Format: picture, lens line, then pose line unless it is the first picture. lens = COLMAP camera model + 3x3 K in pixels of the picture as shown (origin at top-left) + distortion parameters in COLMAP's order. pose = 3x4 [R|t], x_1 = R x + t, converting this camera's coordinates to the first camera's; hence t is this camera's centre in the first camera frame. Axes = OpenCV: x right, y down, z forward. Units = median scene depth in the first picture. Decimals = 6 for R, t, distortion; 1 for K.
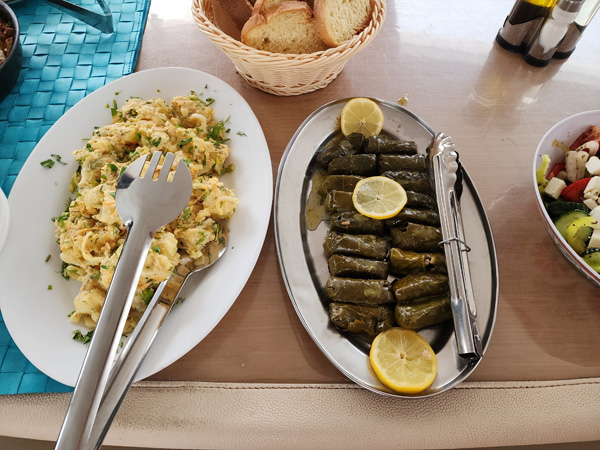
lens RADIAL K [[404.3, 0, 293.9], [0, 404.3, 224.0], [0, 0, 1]] dist [0.048428, -0.049279]
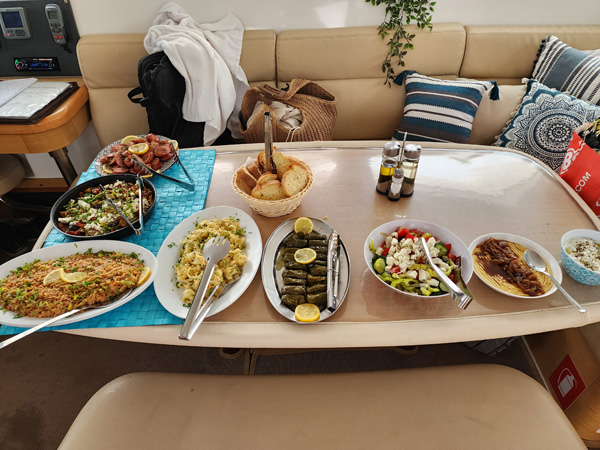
lens RADIAL K [[404.3, 0, 293.9], [0, 404.3, 224.0], [0, 0, 1]] dist [0.048428, -0.049279]
pose [[0.998042, -0.019428, -0.059446, 0.280840], [0.001442, 0.957423, -0.288686, 0.434714], [0.062523, 0.288035, 0.955576, -1.321600]]
